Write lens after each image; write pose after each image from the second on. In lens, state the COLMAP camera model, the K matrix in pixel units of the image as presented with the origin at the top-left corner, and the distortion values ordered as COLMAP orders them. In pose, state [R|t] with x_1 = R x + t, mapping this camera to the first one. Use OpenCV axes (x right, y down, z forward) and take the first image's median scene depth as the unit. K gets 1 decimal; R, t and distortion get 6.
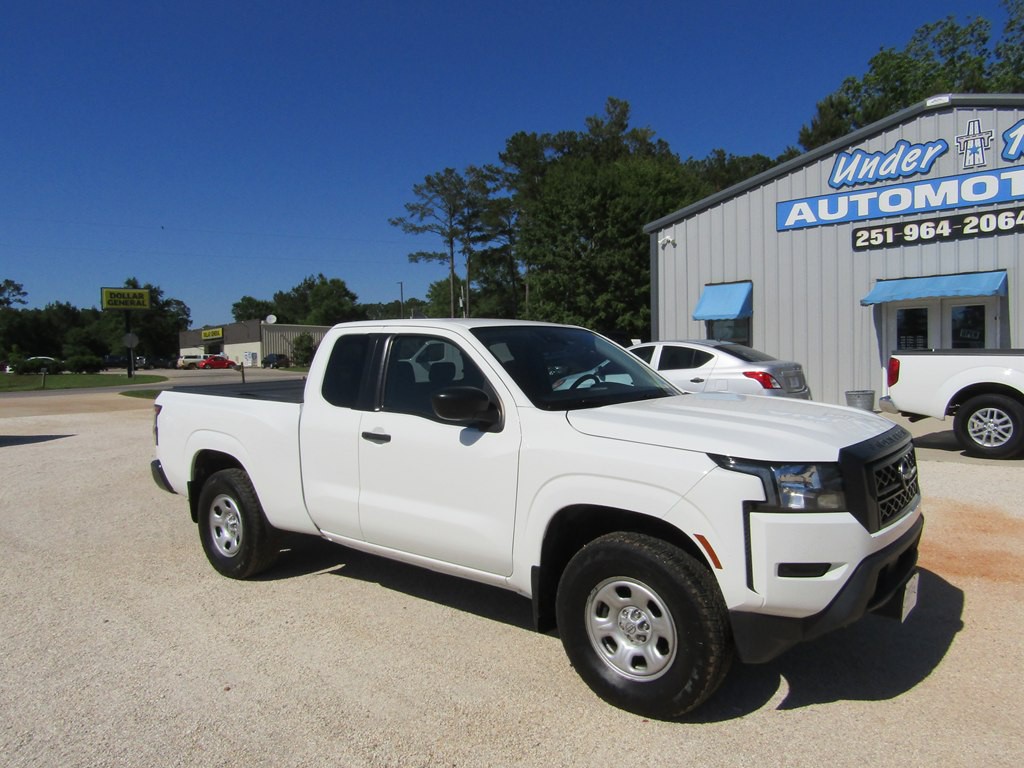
lens RADIAL K [[722.5, 0, 514.2], [0, 722.5, 385.4], [0, 0, 1]] dist [-0.014048, 0.004956]
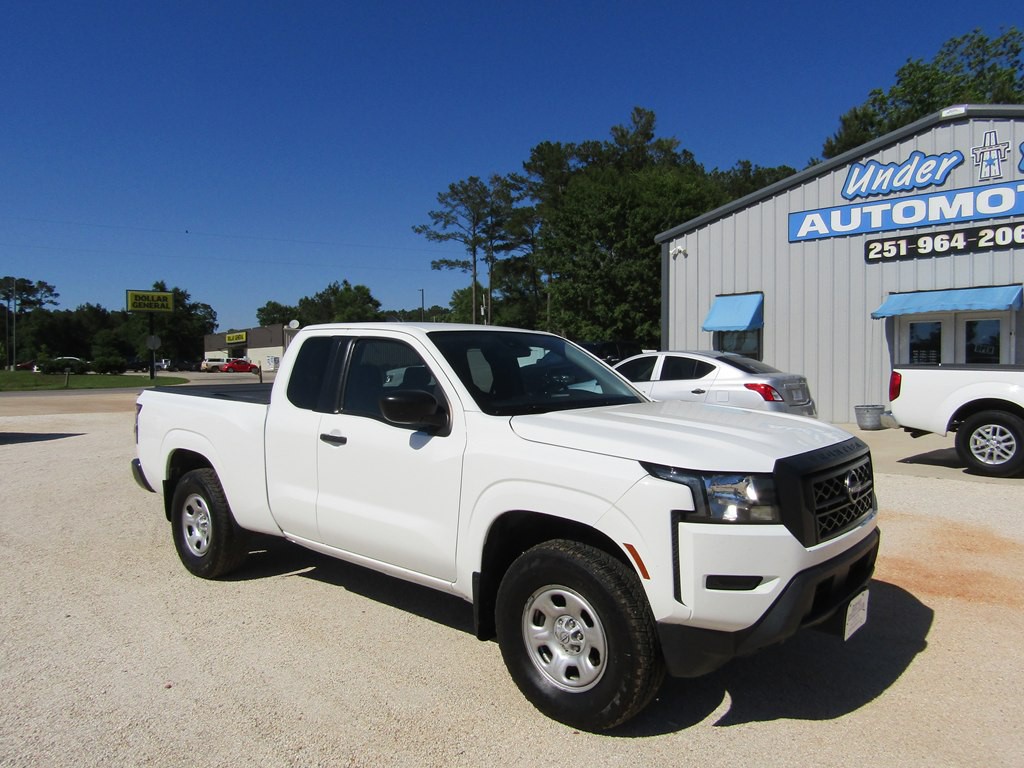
lens RADIAL K [[722.5, 0, 513.3], [0, 722.5, 387.8], [0, 0, 1]] dist [-0.014048, 0.004956]
pose [[0.999333, 0.018662, -0.031396, 0.025899], [-0.018936, 0.999785, -0.008448, 0.001240], [0.031232, 0.009037, 0.999471, 0.002616]]
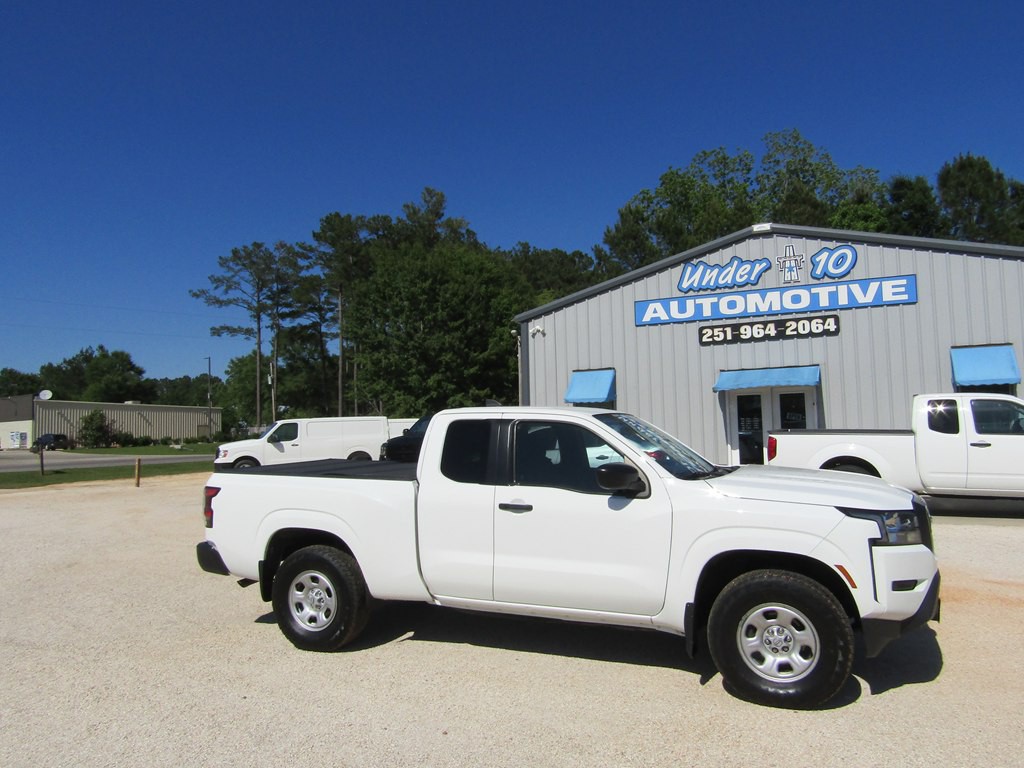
lens RADIAL K [[722.5, 0, 516.9], [0, 722.5, 385.3], [0, 0, 1]] dist [-0.014048, 0.004956]
pose [[0.962633, 0.015255, 0.270380, -0.150103], [0.014335, 0.994142, -0.107125, -0.000198], [-0.270430, 0.106998, 0.956775, -0.043969]]
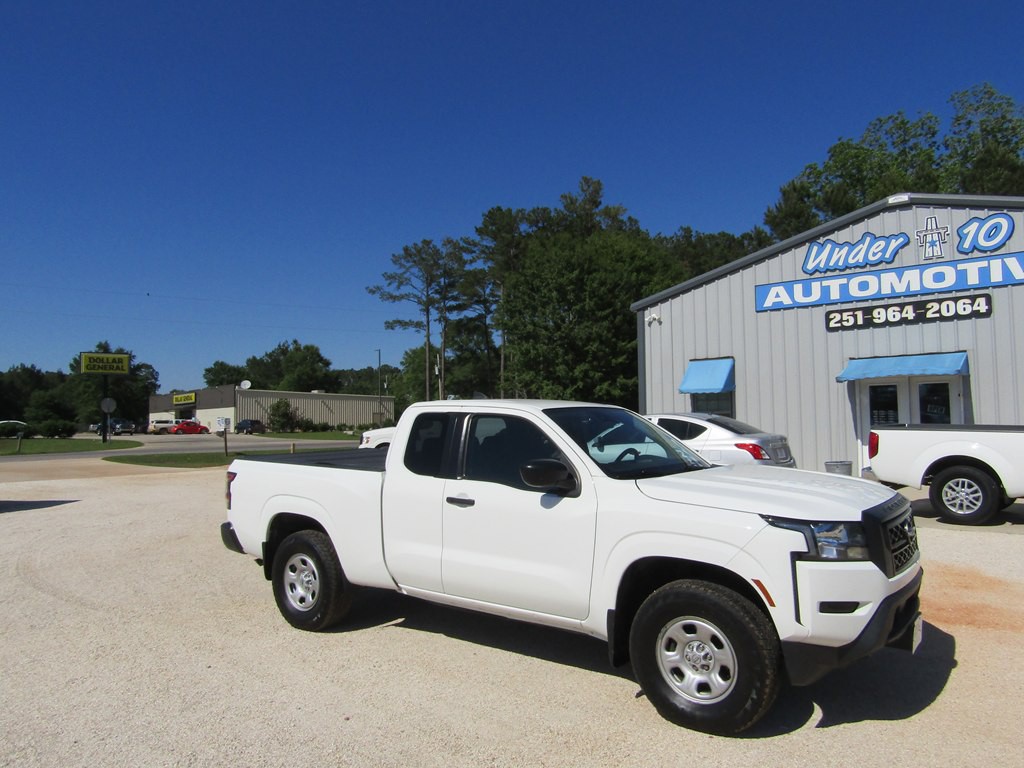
lens RADIAL K [[722.5, 0, 515.1], [0, 722.5, 385.6], [0, 0, 1]] dist [-0.014048, 0.004956]
pose [[0.999119, 0.010479, 0.040642, -0.044660], [-0.006657, 0.995639, -0.093047, -0.002196], [-0.041440, 0.092695, 0.994832, -0.054727]]
